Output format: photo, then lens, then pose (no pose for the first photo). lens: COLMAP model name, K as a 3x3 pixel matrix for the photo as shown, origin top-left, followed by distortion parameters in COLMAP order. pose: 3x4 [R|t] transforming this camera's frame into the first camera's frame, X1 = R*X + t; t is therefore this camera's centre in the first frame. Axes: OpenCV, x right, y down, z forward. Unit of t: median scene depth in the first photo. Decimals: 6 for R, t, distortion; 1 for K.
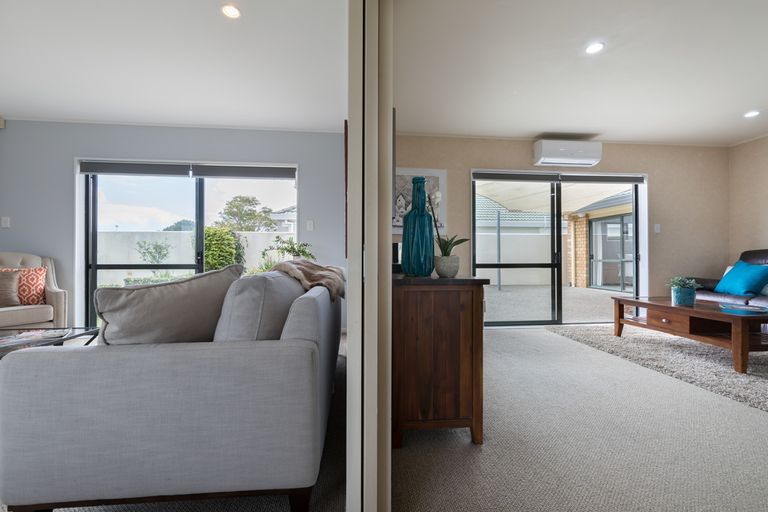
lens RADIAL K [[334.9, 0, 378.9], [0, 334.9, 255.2], [0, 0, 1]] dist [0.004865, -0.000177]
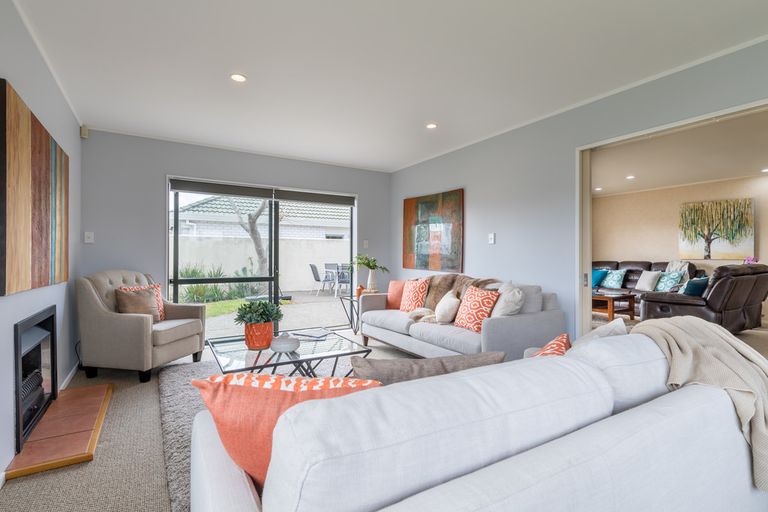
lens RADIAL K [[367.5, 0, 383.7], [0, 367.5, 255.4], [0, 0, 1]] dist [0.003467, 0.000269]
pose [[0.901157, 0.002188, 0.433488, -0.704846], [-0.002279, 0.999997, -0.000310, -0.043489], [-0.433487, -0.000709, 0.901159, -0.259972]]
